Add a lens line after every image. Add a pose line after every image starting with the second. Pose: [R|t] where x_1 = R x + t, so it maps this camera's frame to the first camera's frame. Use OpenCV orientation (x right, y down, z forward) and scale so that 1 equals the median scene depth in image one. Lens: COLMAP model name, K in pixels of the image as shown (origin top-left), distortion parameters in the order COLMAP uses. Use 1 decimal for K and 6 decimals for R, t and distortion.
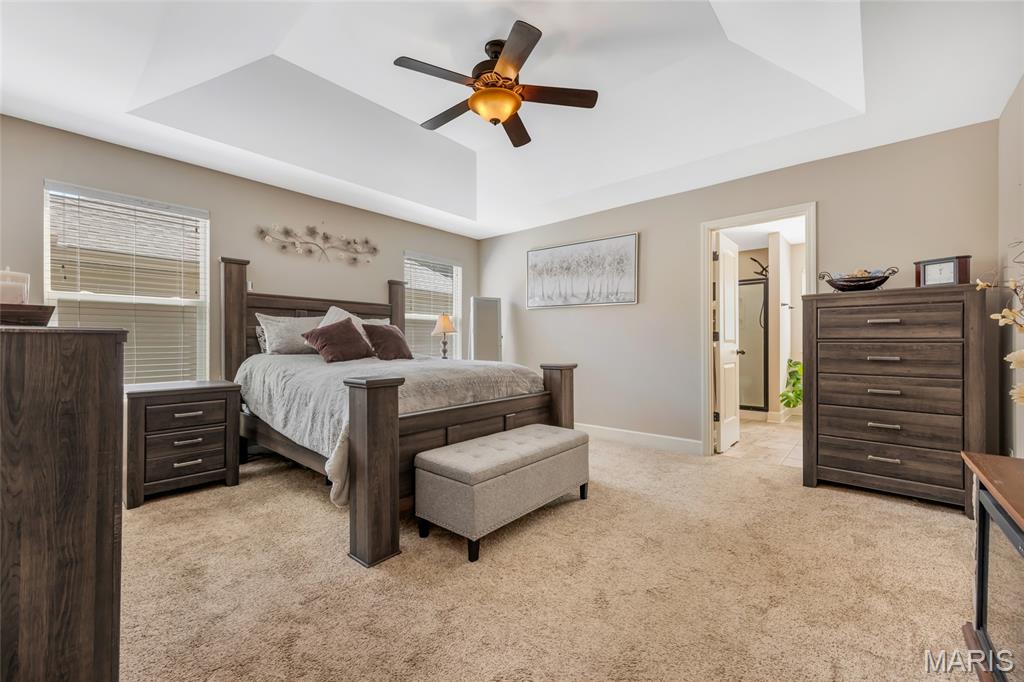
lens RADIAL K [[412.9, 0, 516.2], [0, 412.9, 339.3], [0, 0, 1]] dist [0.006193, -0.000051]
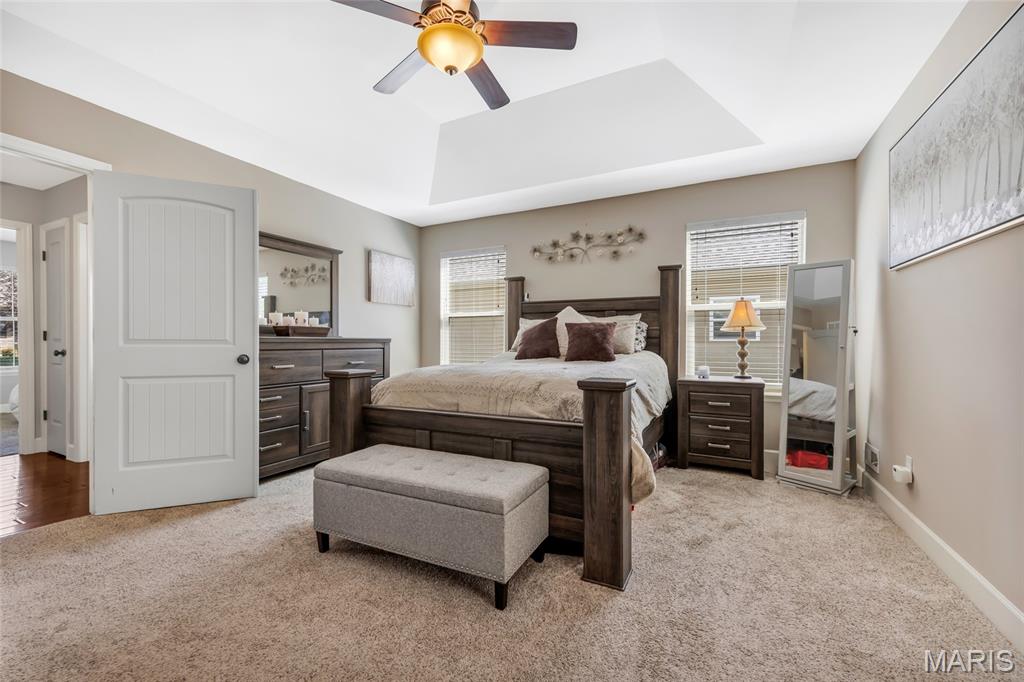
lens RADIAL K [[412.9, 0, 515.4], [0, 412.9, 345.6], [0, 0, 1]] dist [0.006193, -0.000051]
pose [[0.245142, 0.010403, -0.969431, 0.503755], [0.008591, 0.999880, 0.012903, 0.002796], [0.969449, -0.011491, 0.245023, 0.598408]]
